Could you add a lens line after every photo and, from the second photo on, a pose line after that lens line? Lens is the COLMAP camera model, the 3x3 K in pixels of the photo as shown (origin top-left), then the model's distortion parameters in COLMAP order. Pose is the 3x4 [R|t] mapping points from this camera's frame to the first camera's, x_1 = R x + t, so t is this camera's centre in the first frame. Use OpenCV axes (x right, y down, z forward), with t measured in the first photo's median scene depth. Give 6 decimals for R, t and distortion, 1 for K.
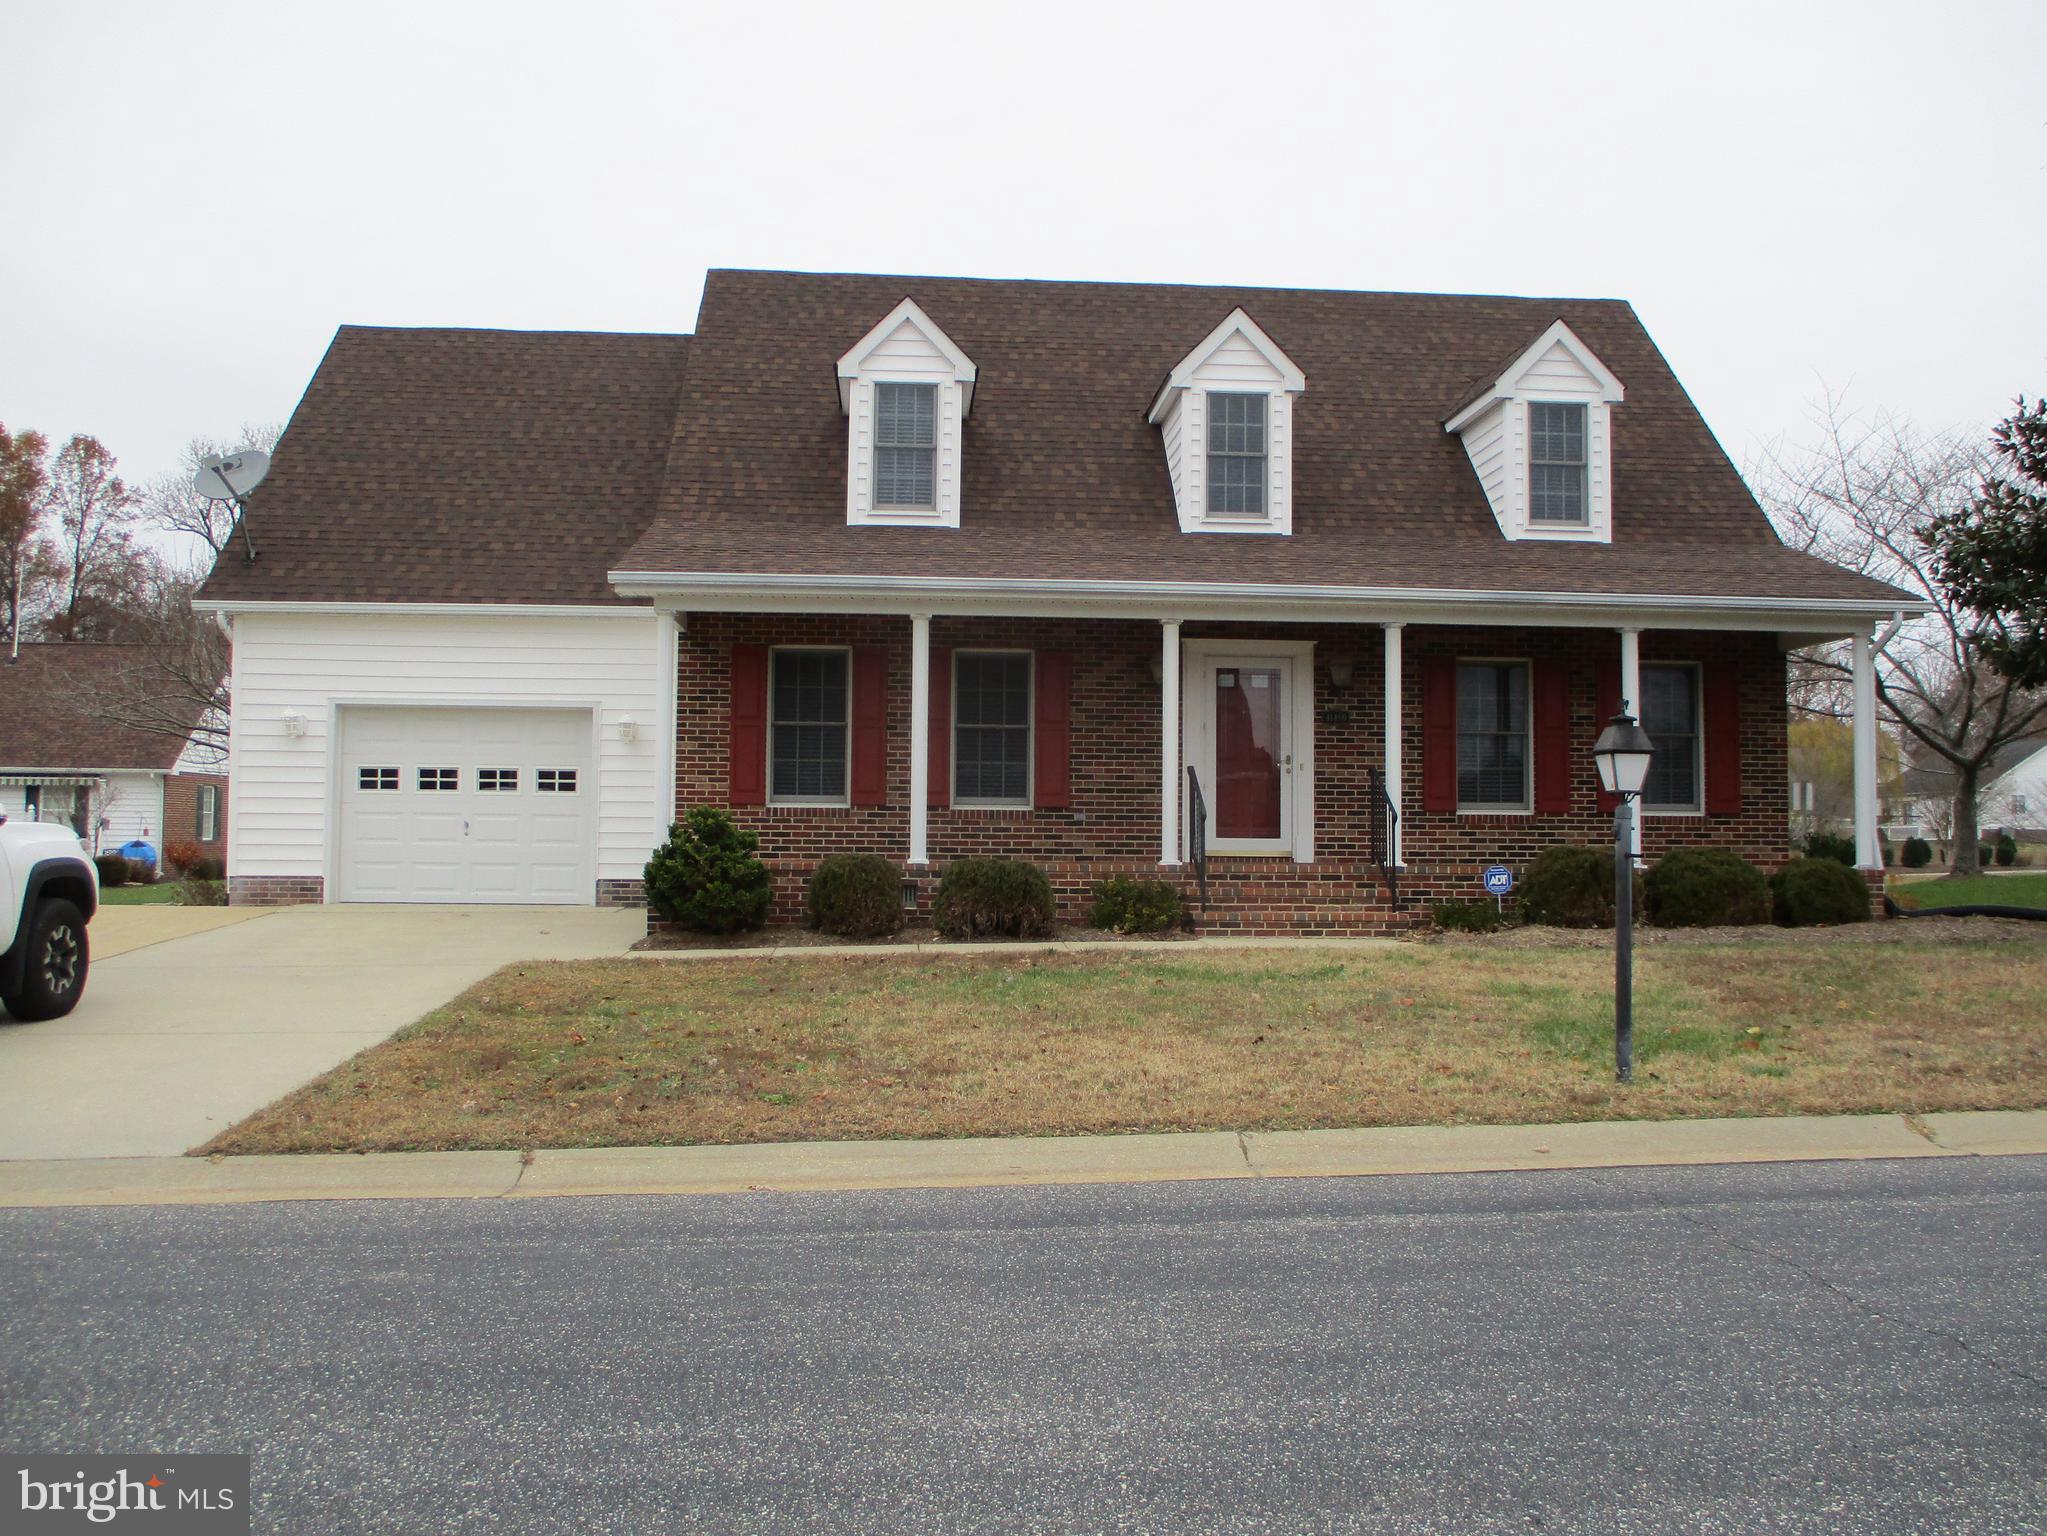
lens RADIAL K [[1690.5, 0, 1026.7], [0, 1690.5, 769.7], [0, 0, 1]] dist [-0.033467, 0.000220]
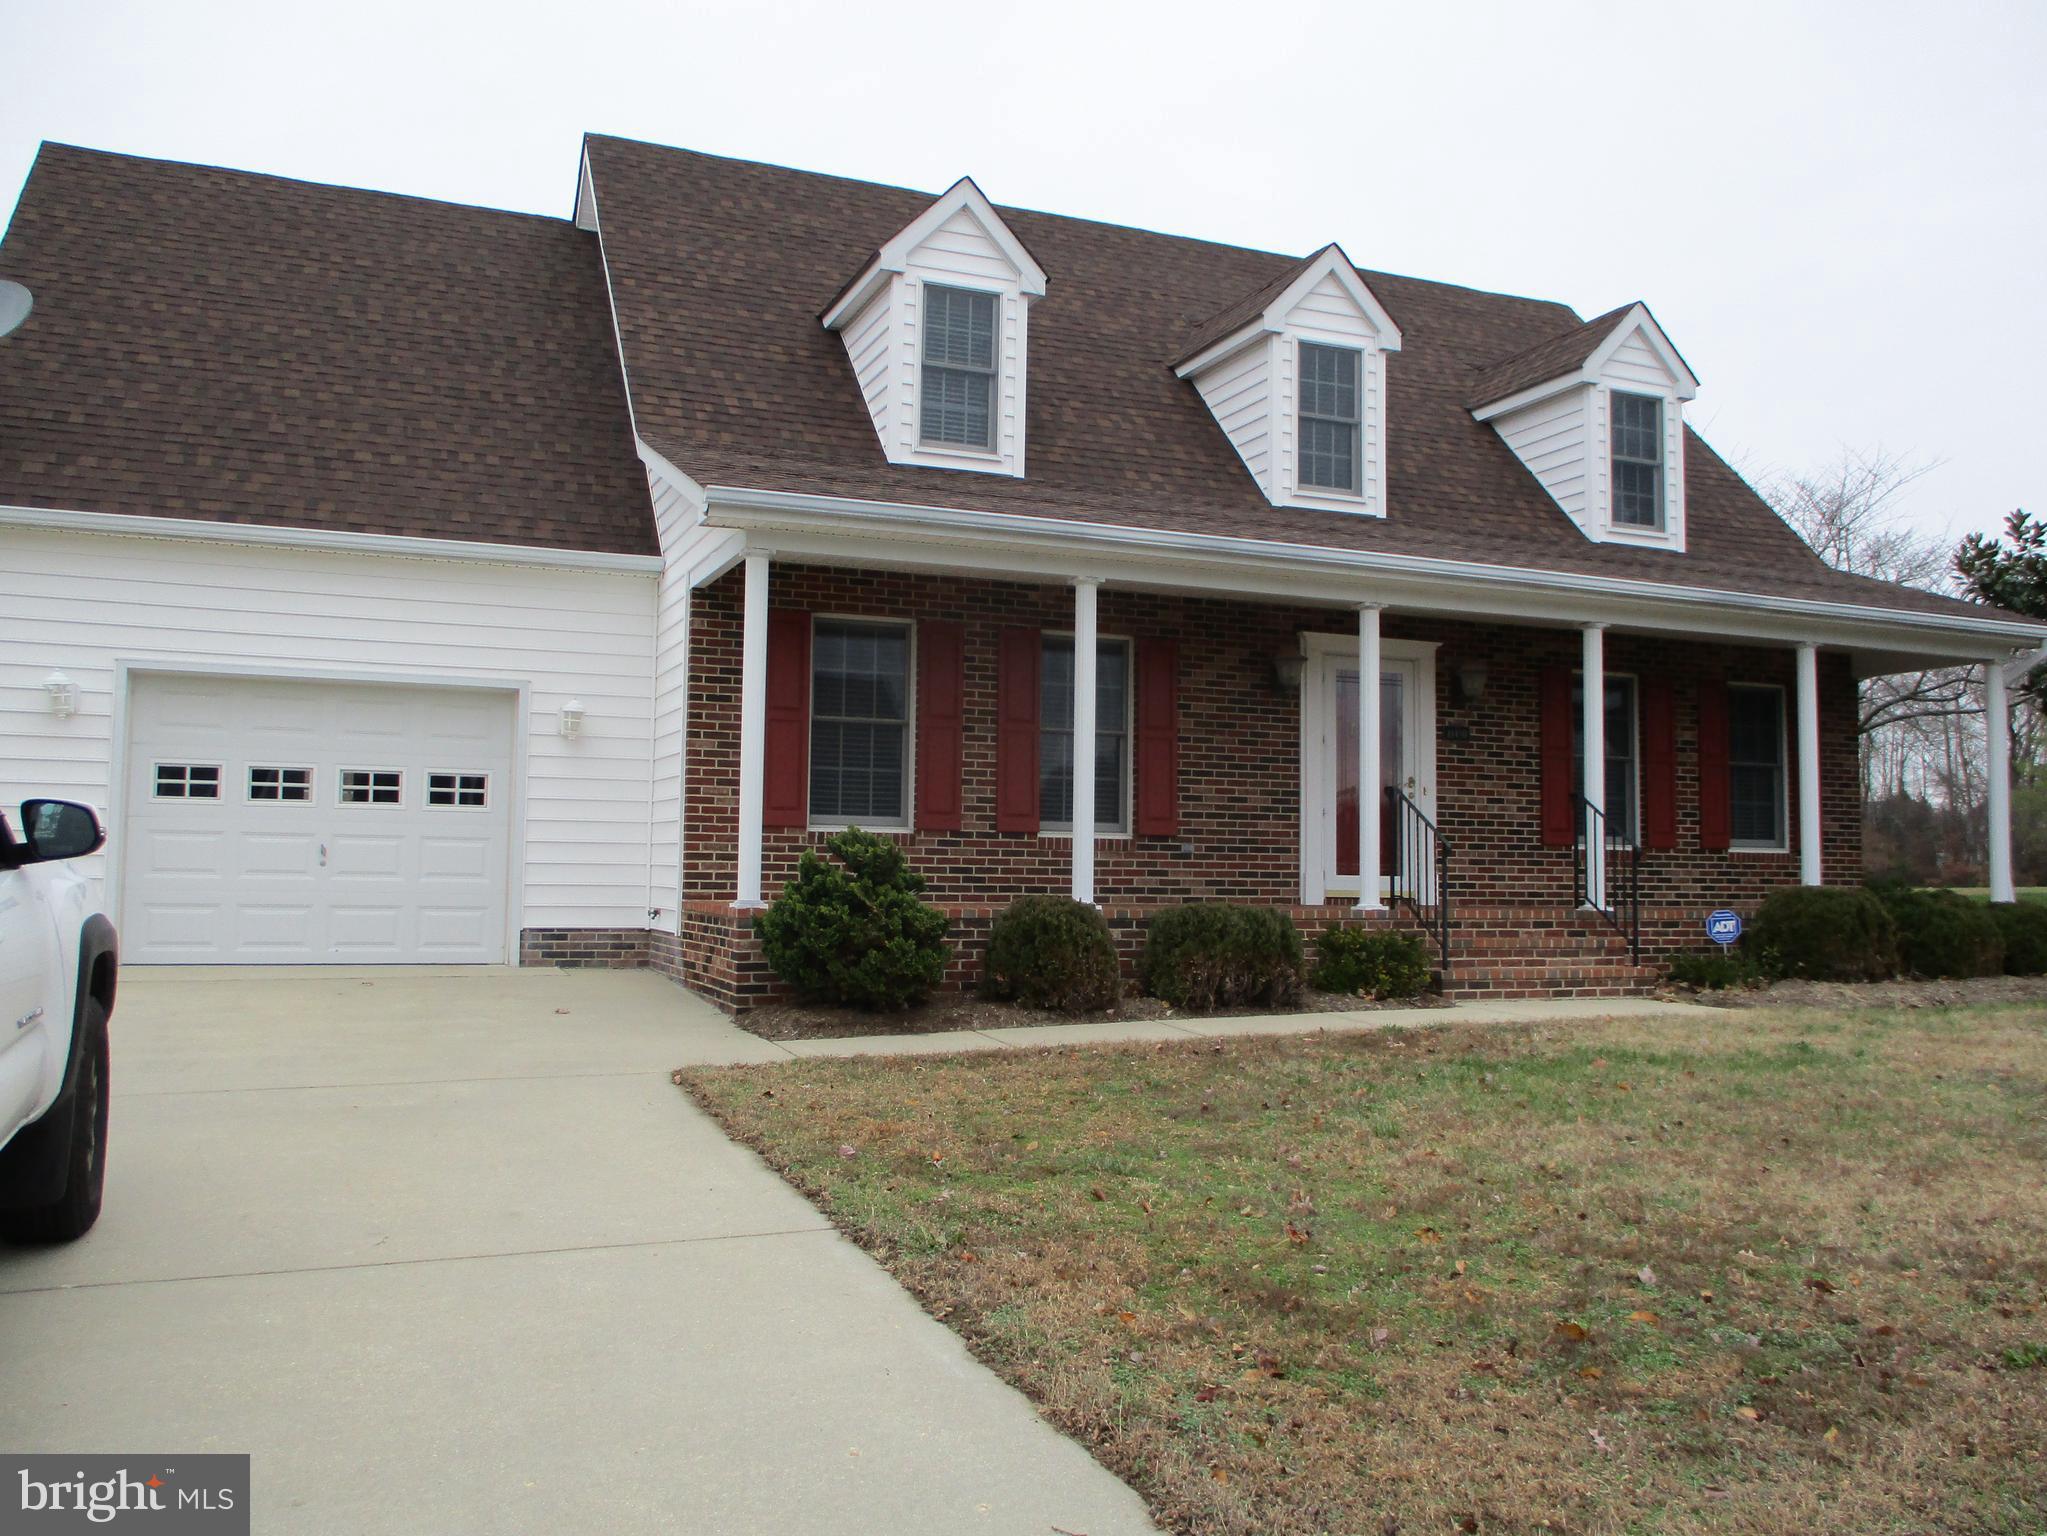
lens RADIAL K [[1690.5, 0, 1023.5], [0, 1690.5, 763.2], [0, 0, 1]] dist [-0.033467, 0.000220]
pose [[0.949471, 0.025327, 0.312830, -0.277932], [-0.018547, 0.999525, -0.024630, 0.008467], [-0.313305, 0.017584, 0.949490, 0.253000]]
